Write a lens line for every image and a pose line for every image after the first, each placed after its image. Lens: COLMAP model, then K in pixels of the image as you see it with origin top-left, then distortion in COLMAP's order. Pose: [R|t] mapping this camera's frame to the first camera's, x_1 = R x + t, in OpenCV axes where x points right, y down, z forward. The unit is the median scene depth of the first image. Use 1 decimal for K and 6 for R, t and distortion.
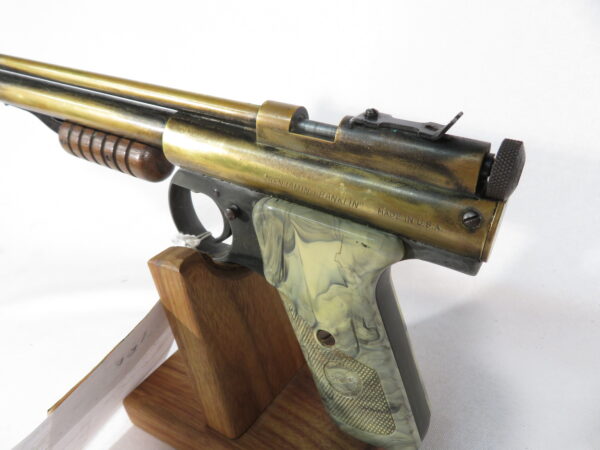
lens RADIAL K [[428.8, 0, 300.0], [0, 428.8, 225.0], [0, 0, 1]] dist [-0.002825, -0.002407]
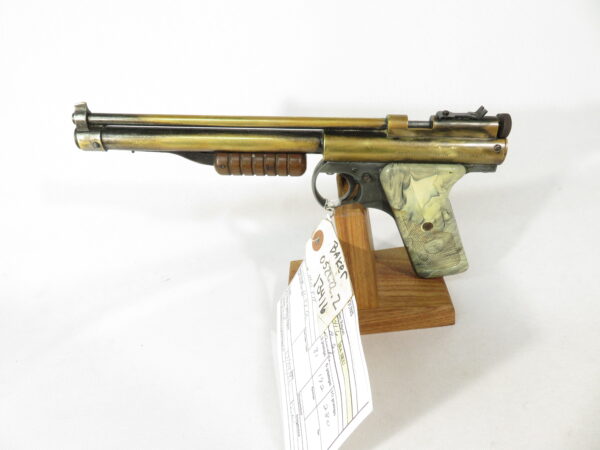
lens RADIAL K [[428.8, 0, 300.0], [0, 428.8, 225.0], [0, 0, 1]] dist [-0.002825, -0.002407]
pose [[0.875067, -0.293402, 0.384931, -1.293960], [0.267450, 0.955985, 0.120675, -0.149414], [-0.403395, -0.002649, 0.915022, -0.615426]]
